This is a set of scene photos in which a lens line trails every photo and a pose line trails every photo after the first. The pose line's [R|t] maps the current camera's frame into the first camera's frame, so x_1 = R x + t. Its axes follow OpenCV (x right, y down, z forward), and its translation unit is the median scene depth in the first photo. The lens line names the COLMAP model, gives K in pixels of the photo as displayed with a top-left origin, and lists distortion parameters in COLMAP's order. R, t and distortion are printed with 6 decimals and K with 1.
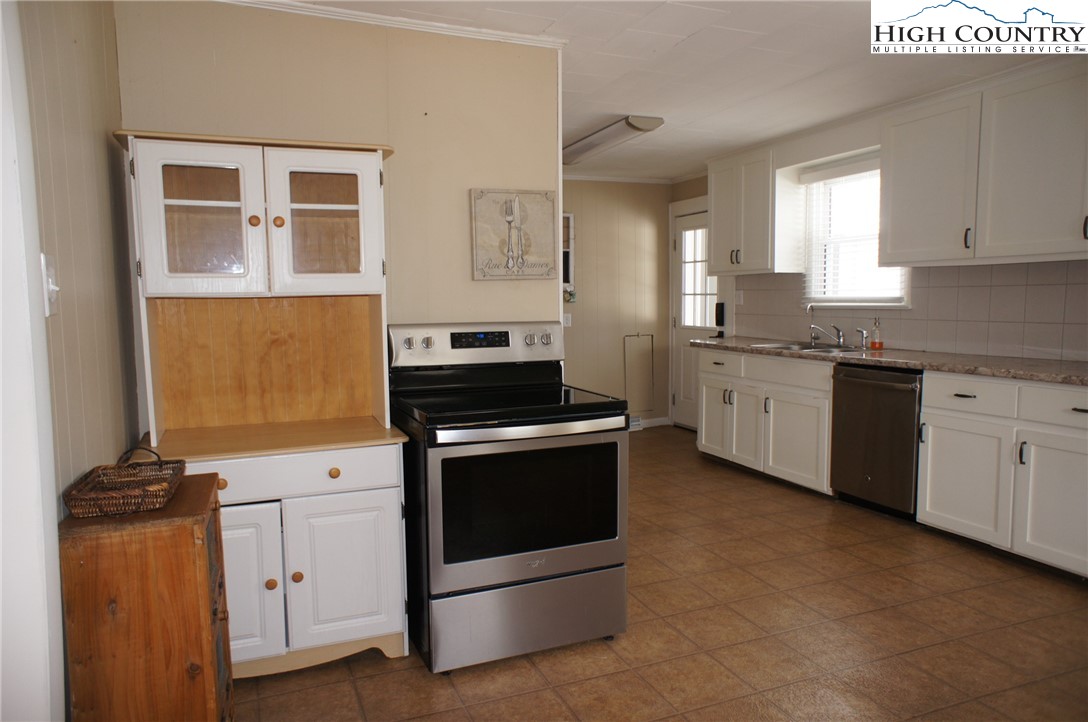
lens RADIAL K [[737.0, 0, 540.7], [0, 737.0, 369.0], [0, 0, 1]] dist [-0.064955, 0.089824]
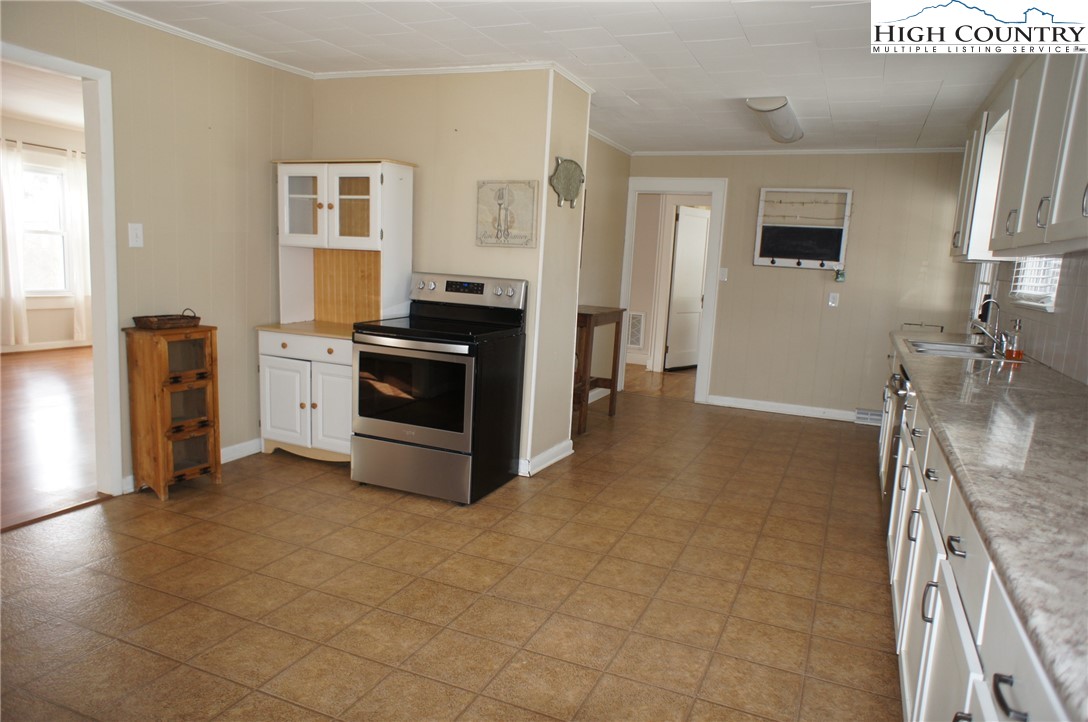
lens RADIAL K [[737.0, 0, 540.7], [0, 737.0, 369.0], [0, 0, 1]] dist [-0.064955, 0.089824]
pose [[0.690930, 0.159875, -0.705022, 1.071233], [-0.130581, 0.986798, 0.095801, -0.040318], [0.711031, 0.025871, 0.702685, 0.105975]]
